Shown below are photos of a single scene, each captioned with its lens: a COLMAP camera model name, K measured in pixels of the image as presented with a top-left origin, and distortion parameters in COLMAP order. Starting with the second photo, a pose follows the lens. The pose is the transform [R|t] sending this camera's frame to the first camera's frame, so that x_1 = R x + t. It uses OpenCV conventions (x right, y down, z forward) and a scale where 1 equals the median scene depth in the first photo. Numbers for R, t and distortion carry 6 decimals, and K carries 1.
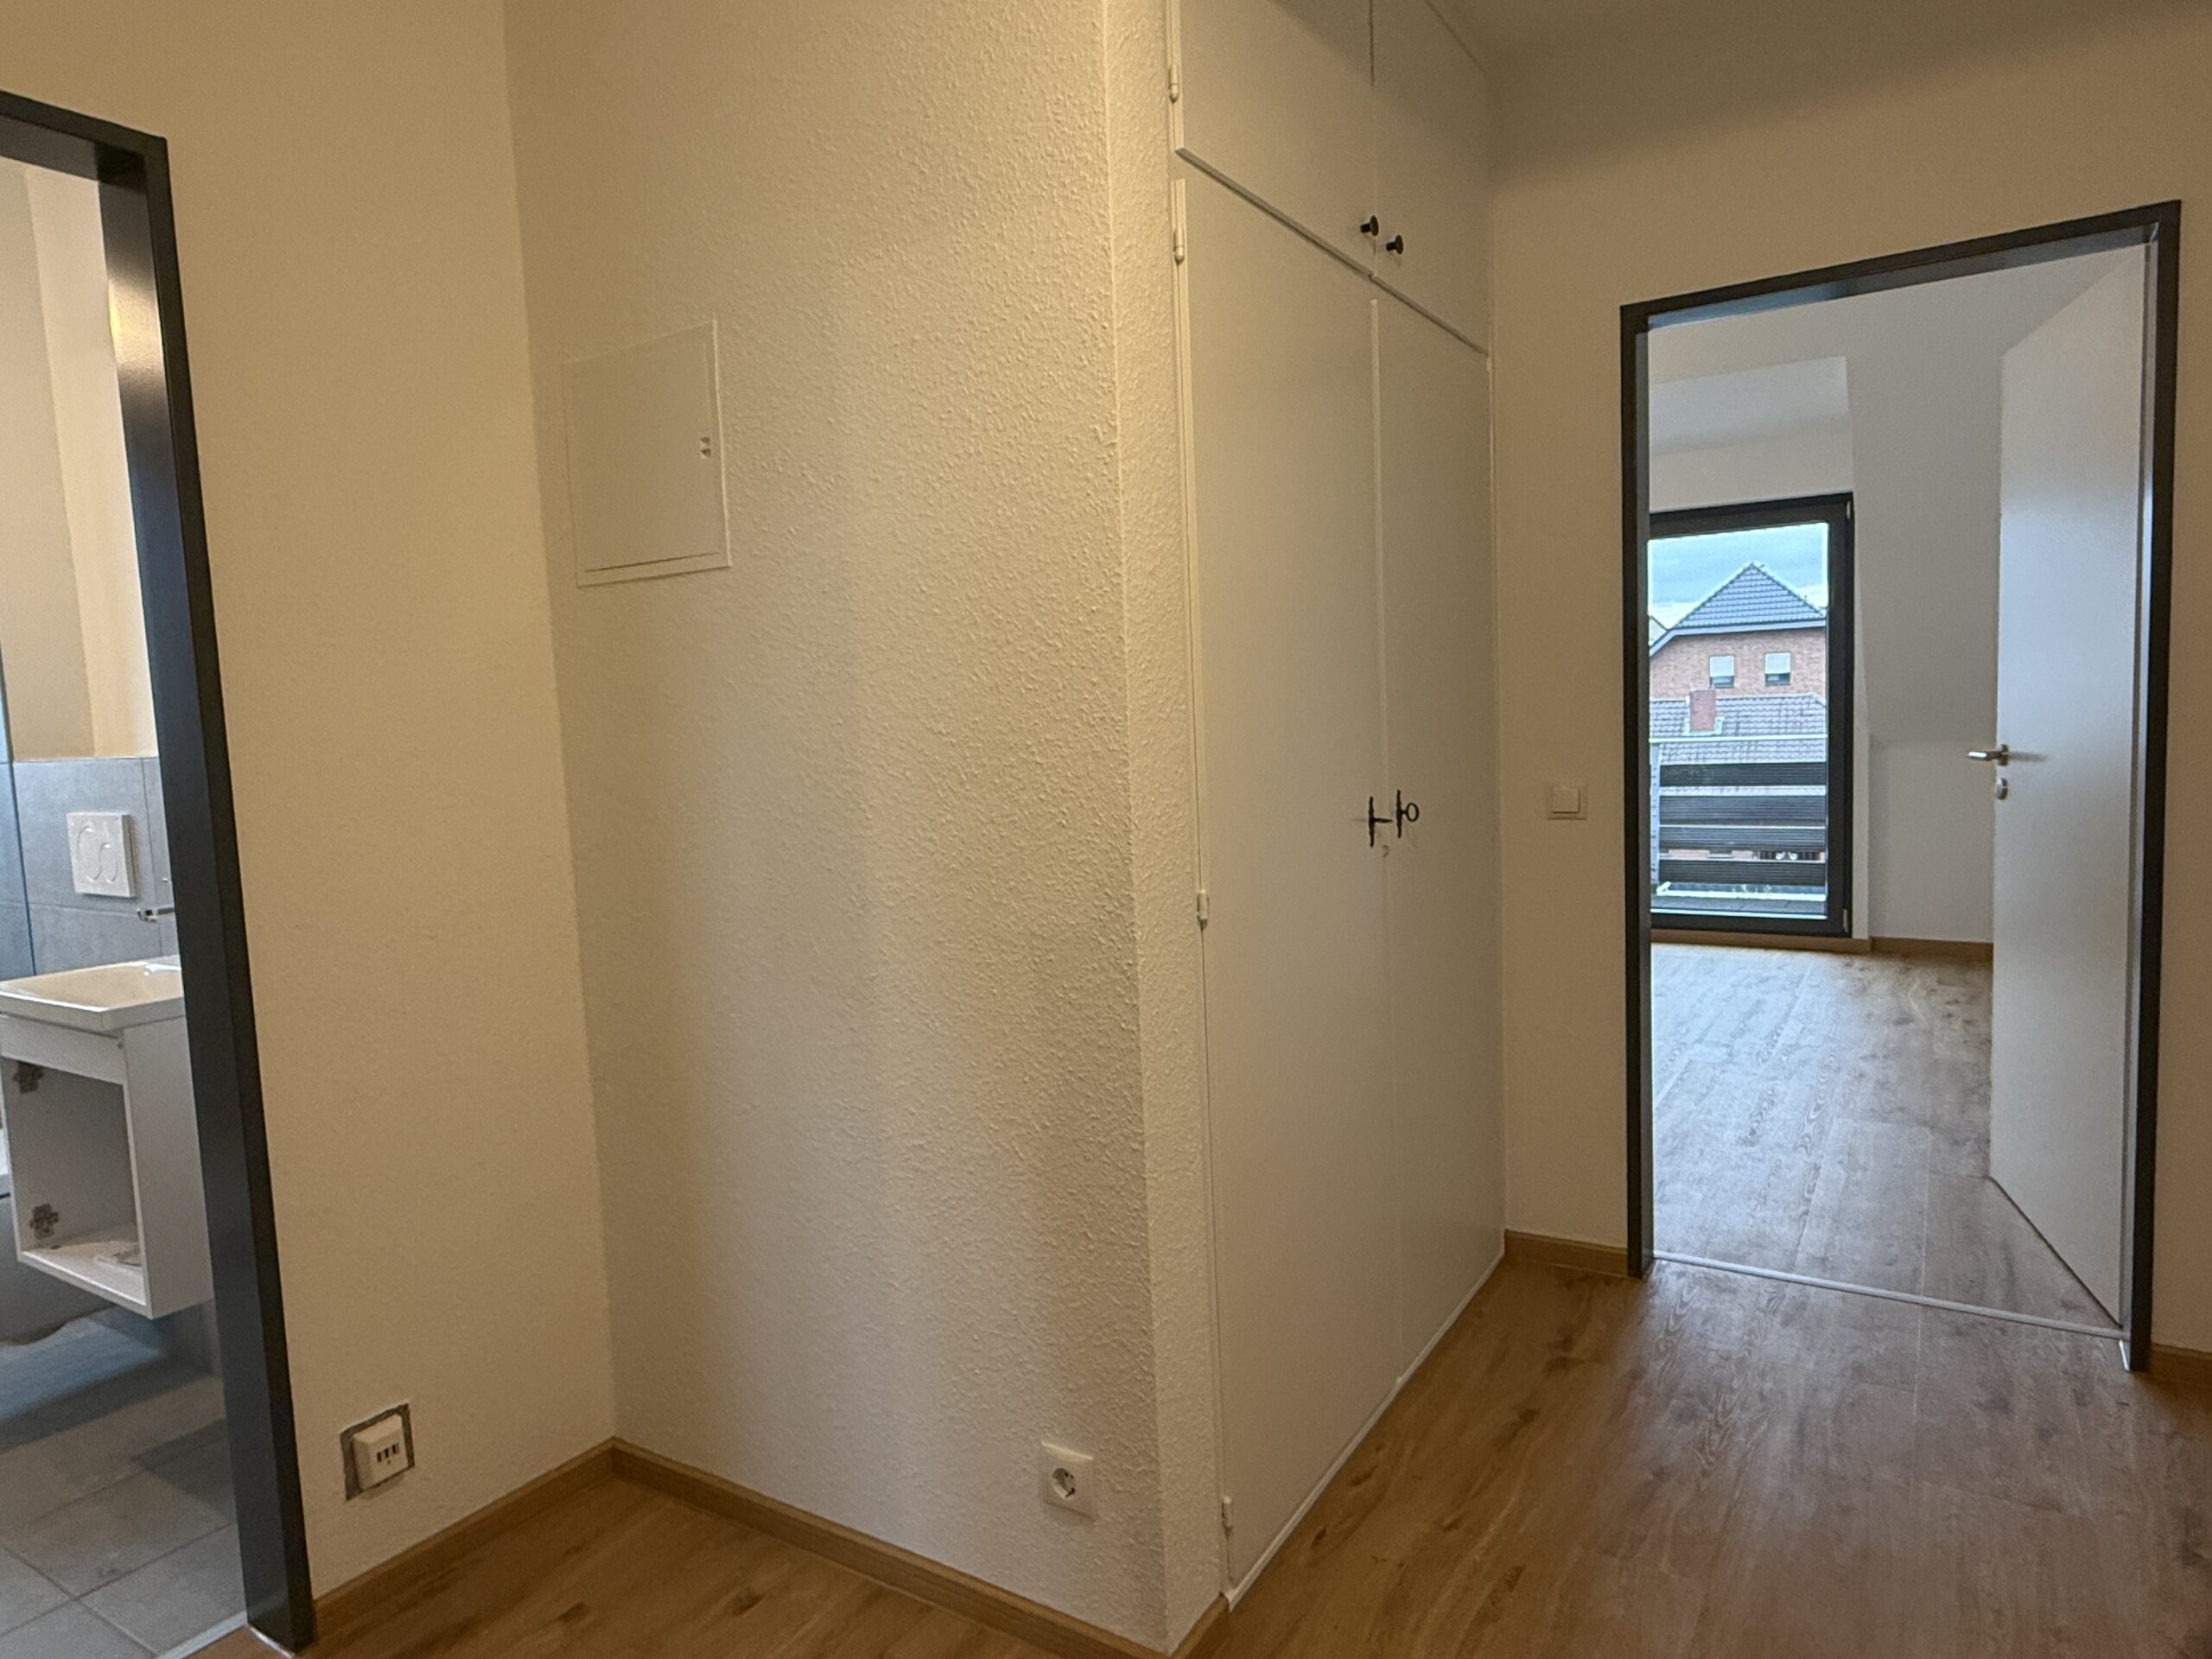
lens RADIAL K [[1352.8, 0, 1090.9], [0, 1352.8, 830.0], [0, 0, 1]] dist [-0.000765, -0.001891]
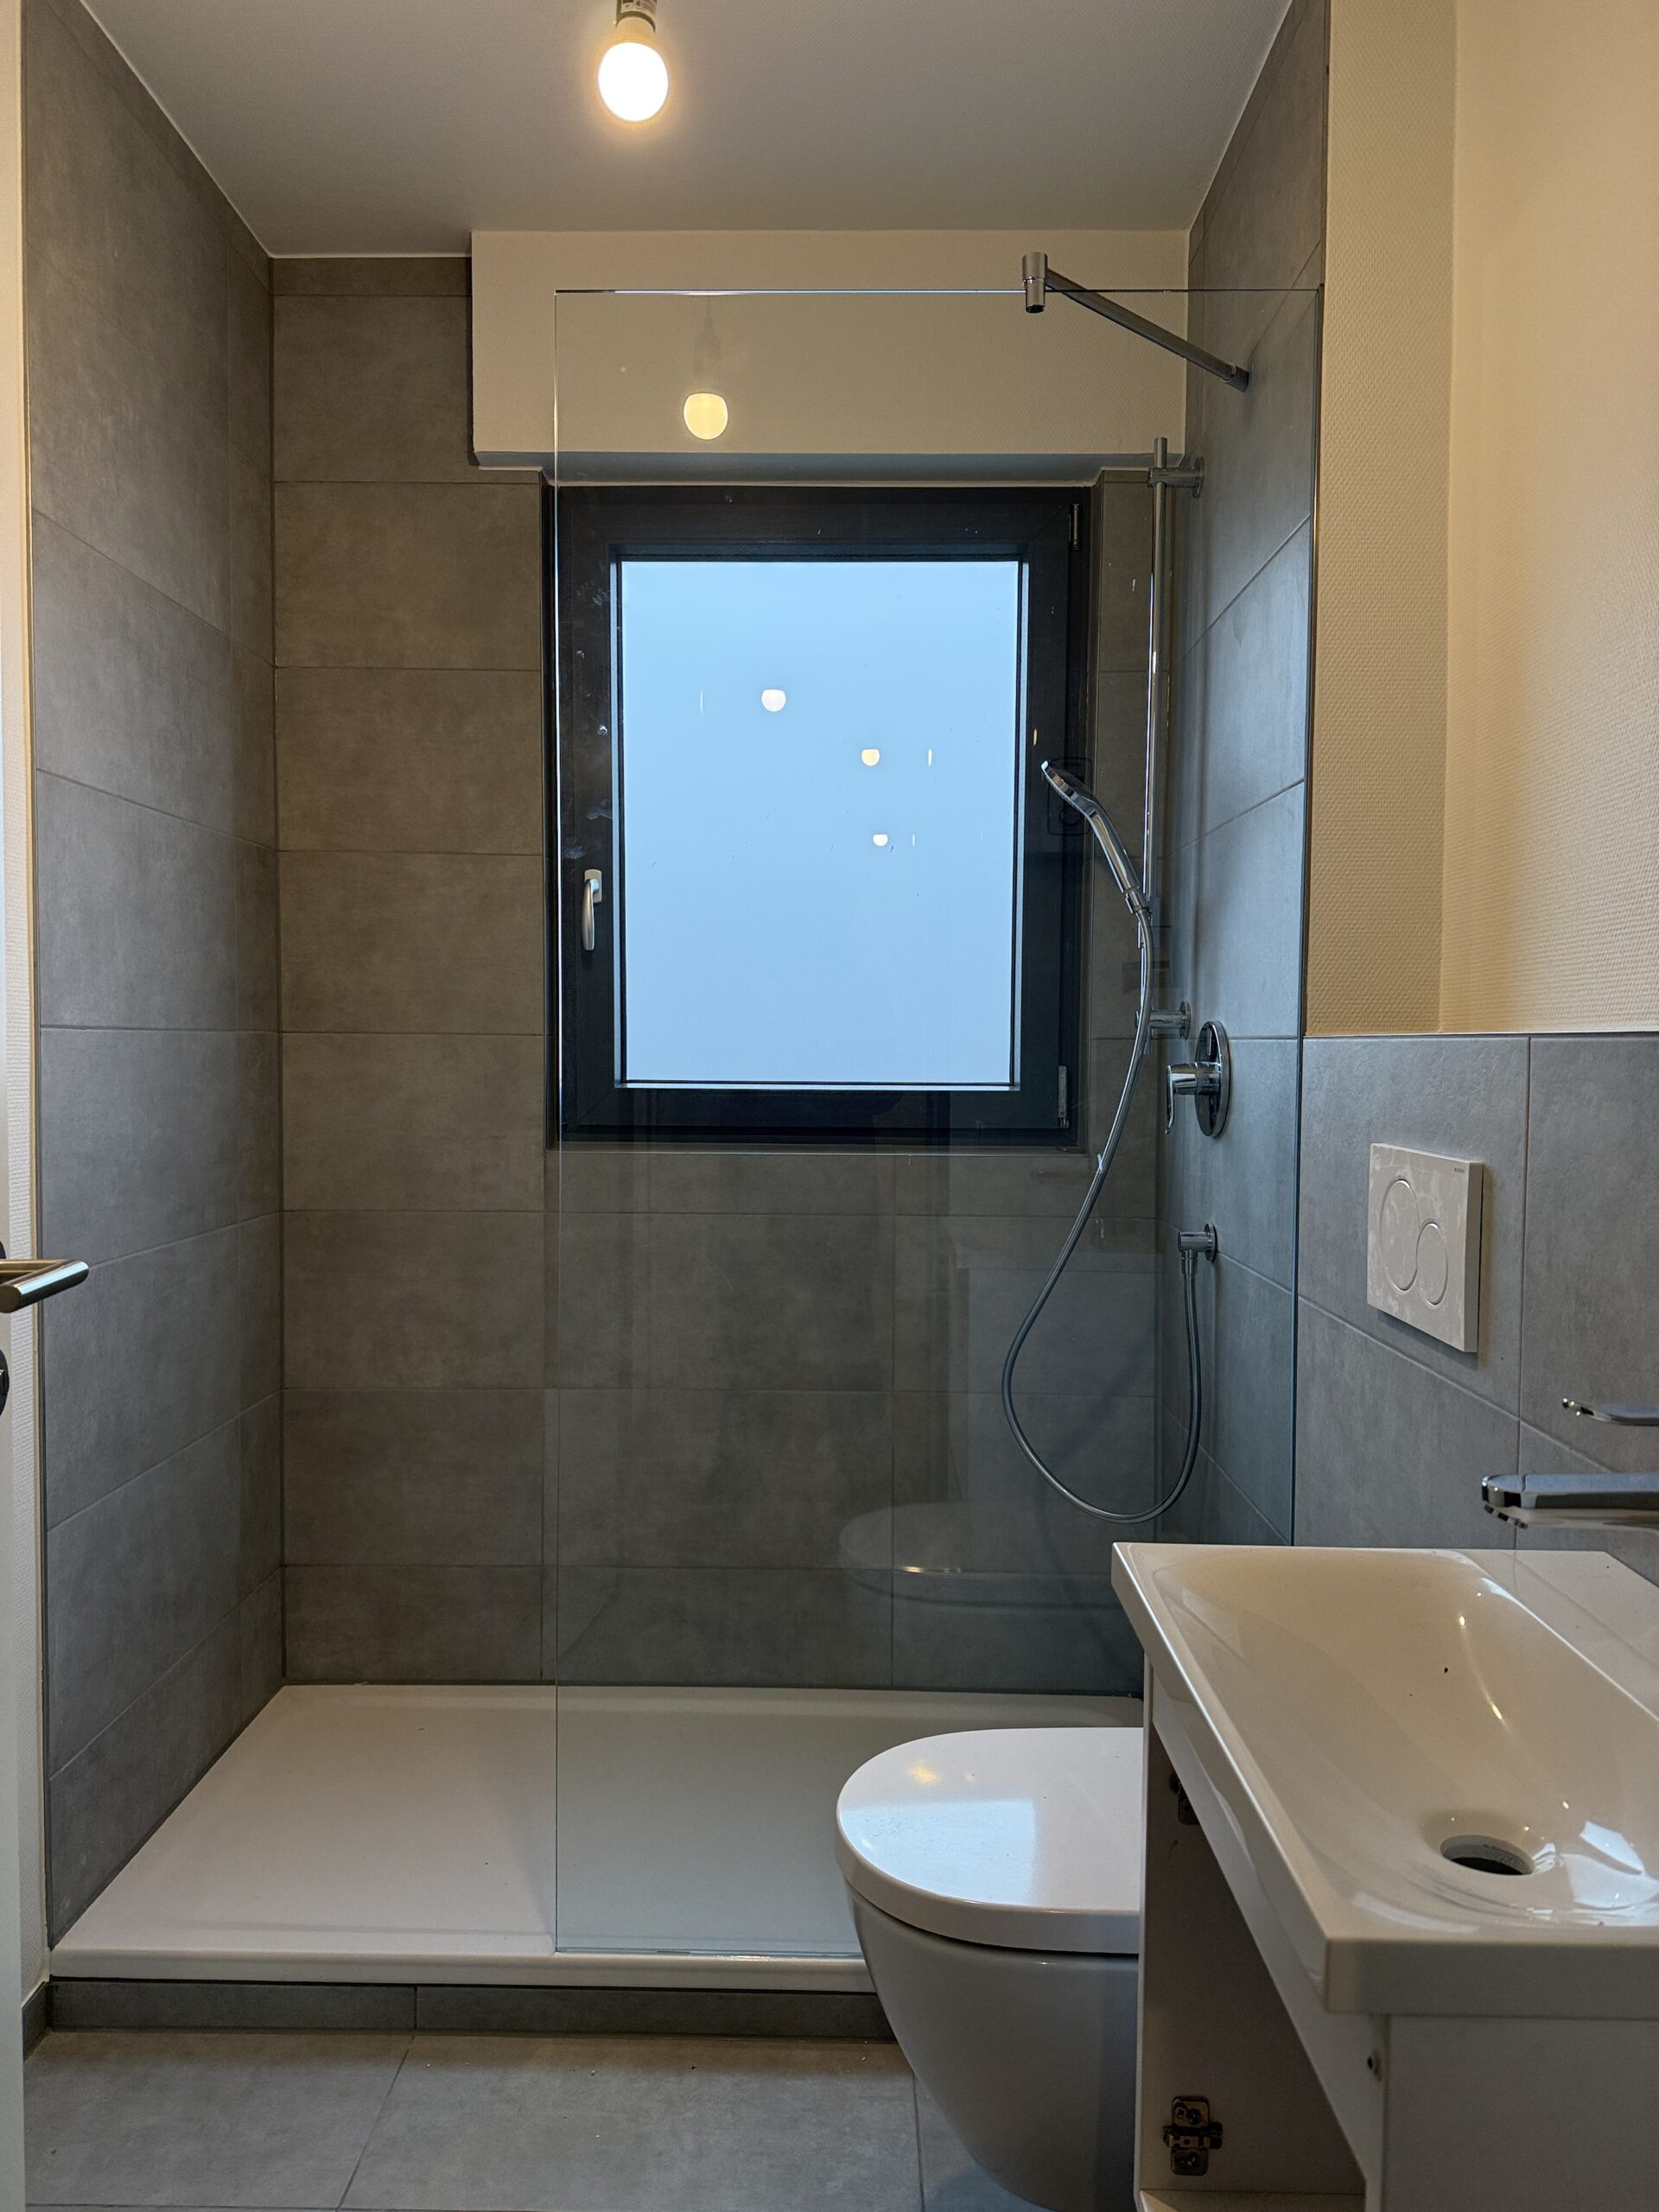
lens RADIAL K [[1551.1, 0, 820.6], [0, 1551.1, 1115.1], [0, 0, 1]] dist [0.061162, -0.067769]
pose [[0.524619, 0.085978, -0.846984, -0.386945], [-0.104359, 0.993879, 0.036250, -0.022611], [0.844917, 0.069373, 0.530381, 0.534976]]
